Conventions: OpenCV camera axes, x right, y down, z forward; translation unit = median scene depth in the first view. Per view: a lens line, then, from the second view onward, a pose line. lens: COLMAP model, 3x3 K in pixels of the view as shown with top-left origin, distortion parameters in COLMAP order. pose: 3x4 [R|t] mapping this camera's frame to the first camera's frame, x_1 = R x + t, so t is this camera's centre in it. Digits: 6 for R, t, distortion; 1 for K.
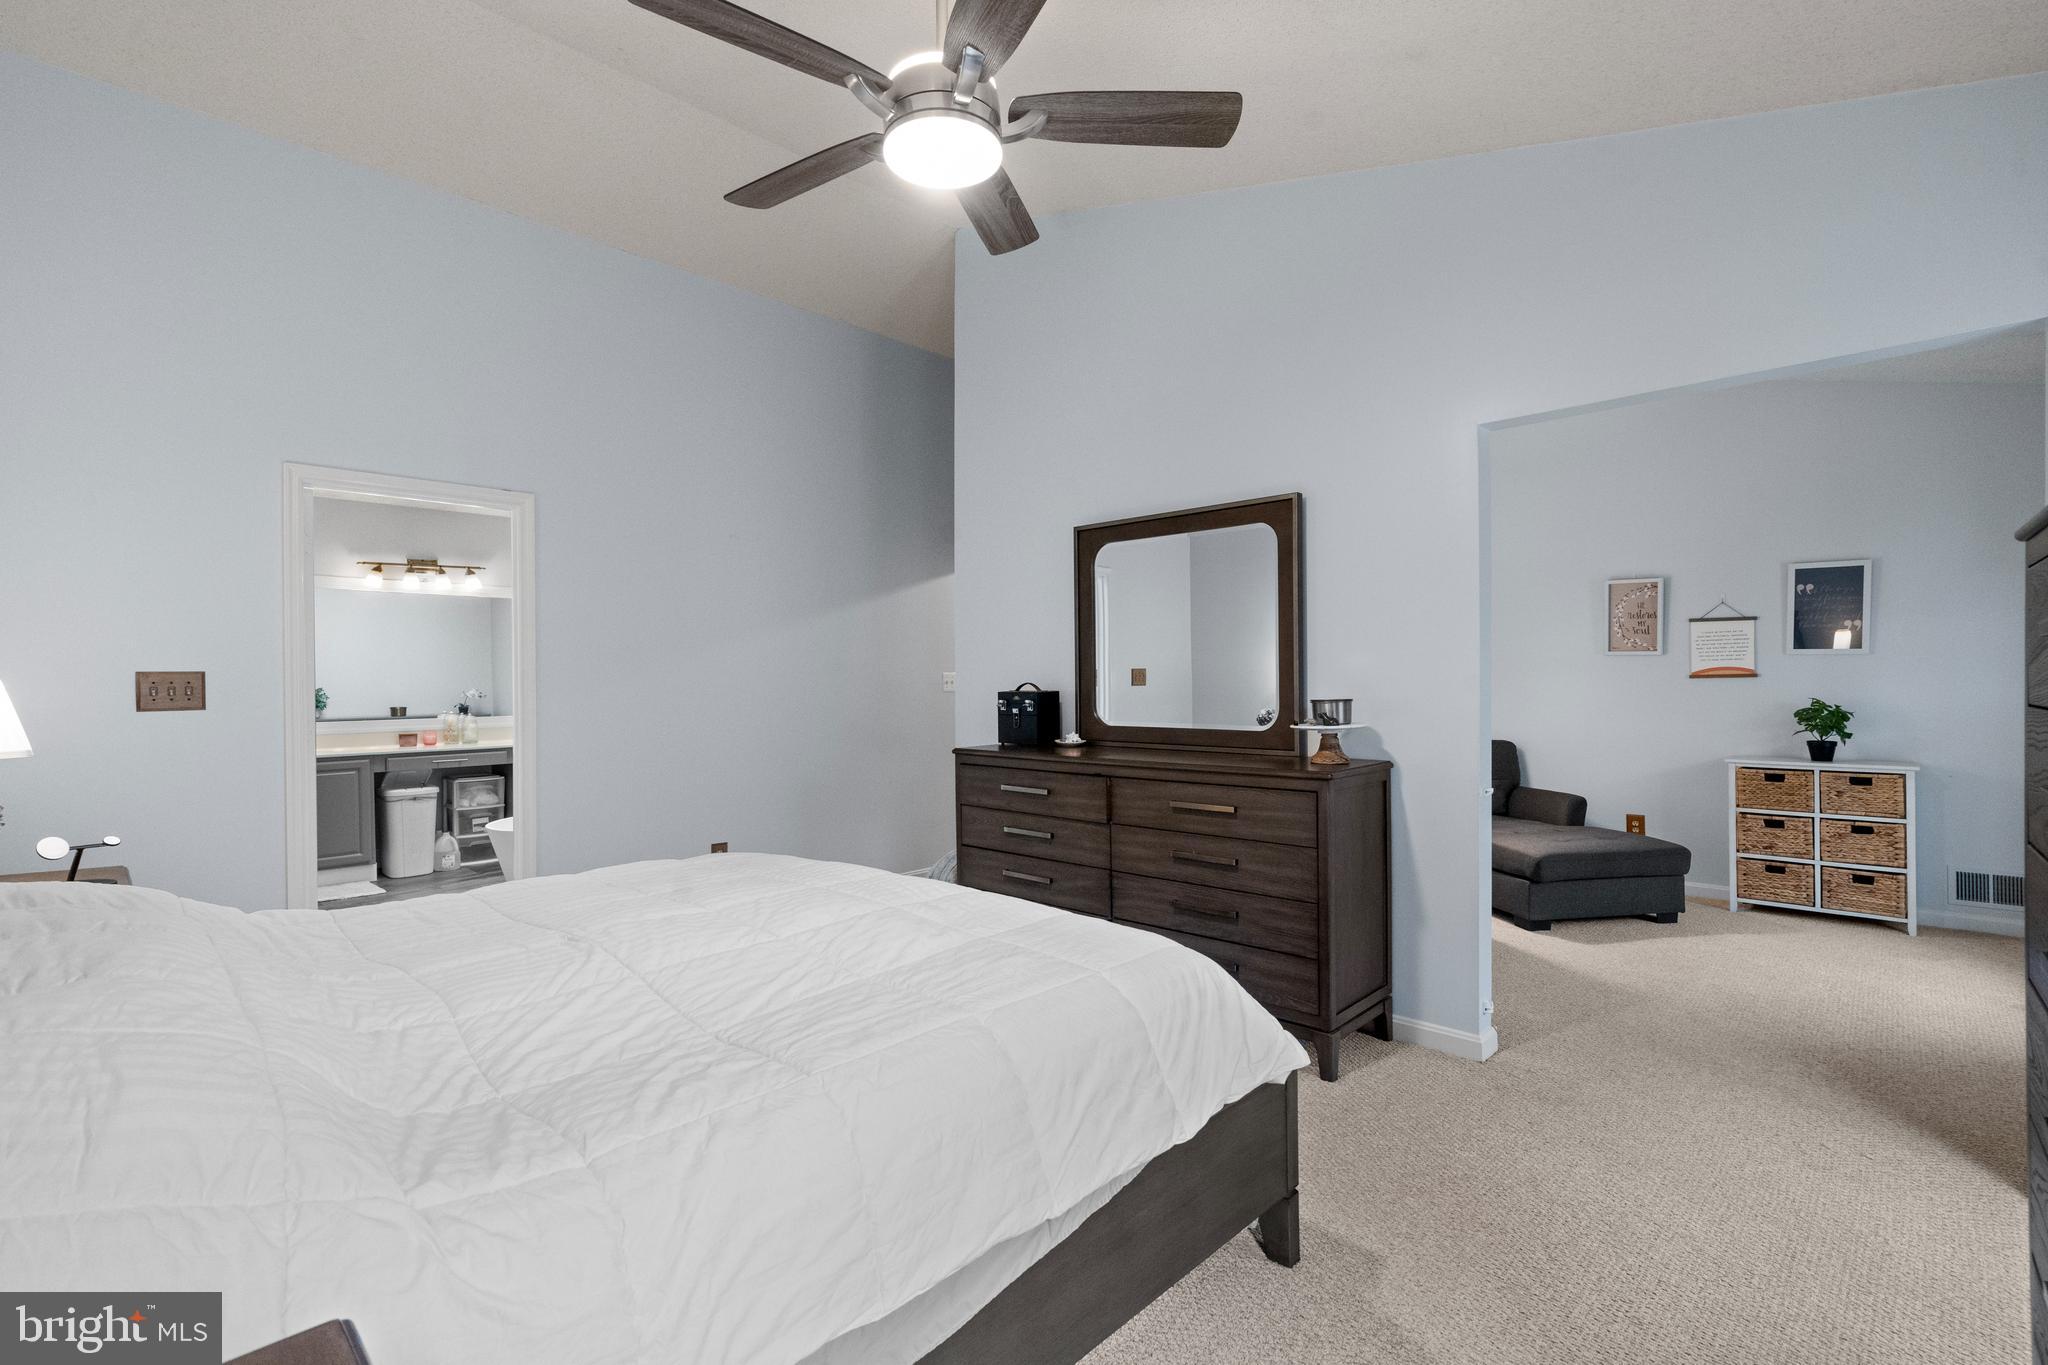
lens RADIAL K [[938.6, 0, 1024.0], [0, 938.6, 682.5], [0, 0, 1]] dist [-0.003084, -0.000078]
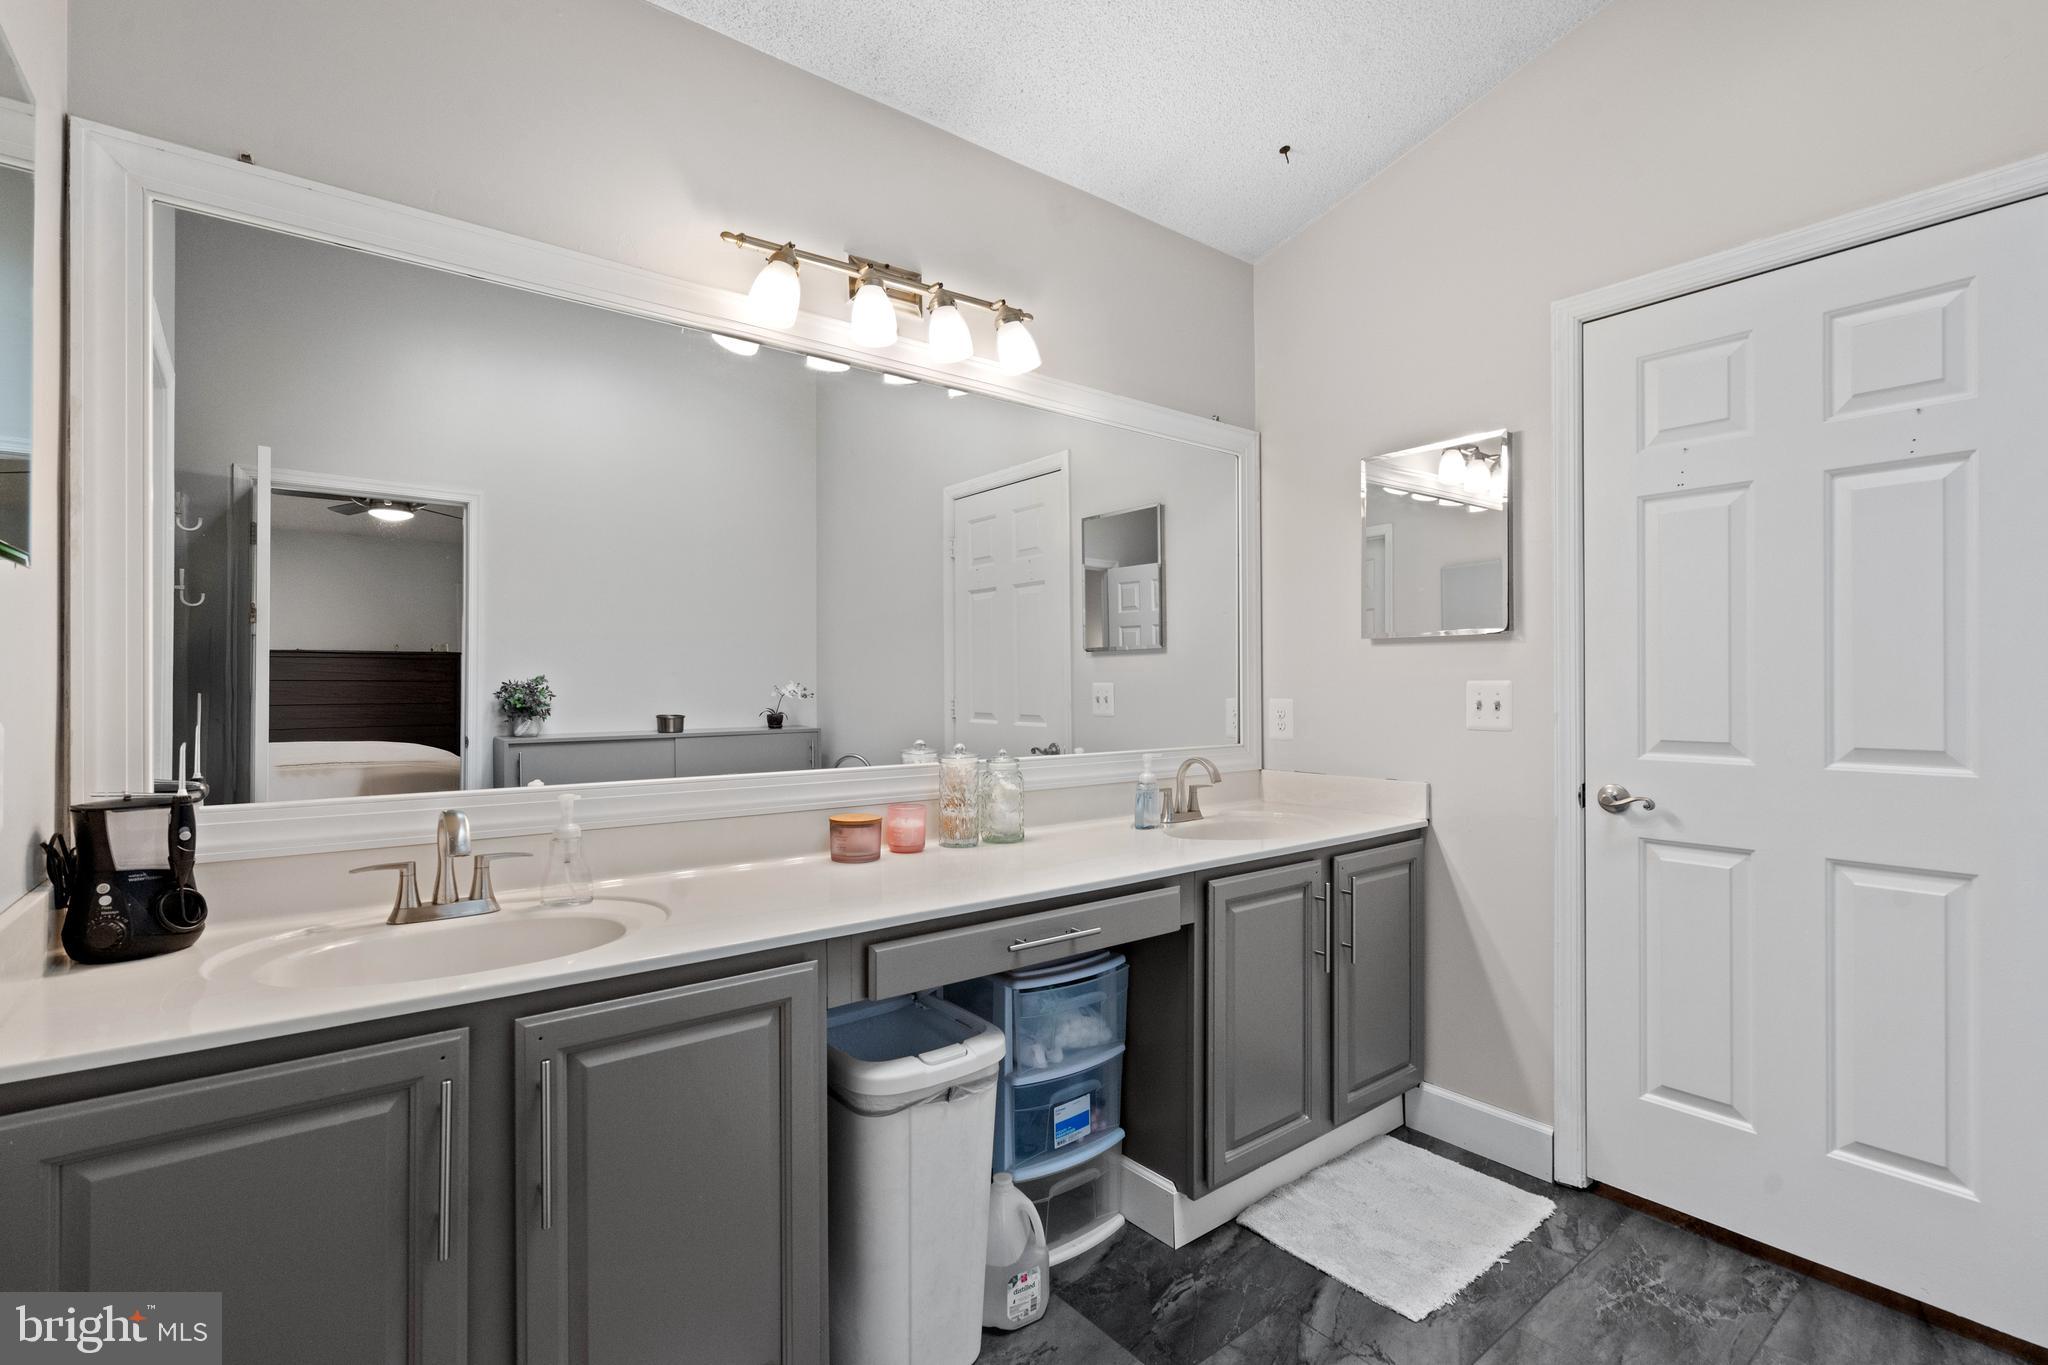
lens RADIAL K [[938.6, 0, 1024.0], [0, 938.6, 682.5], [0, 0, 1]] dist [-0.003084, -0.000078]
pose [[0.991364, 0.004395, -0.131066, -0.558549], [-0.004503, 0.999990, -0.000527, 0.009790], [0.131062, 0.001113, 0.991374, 0.698661]]
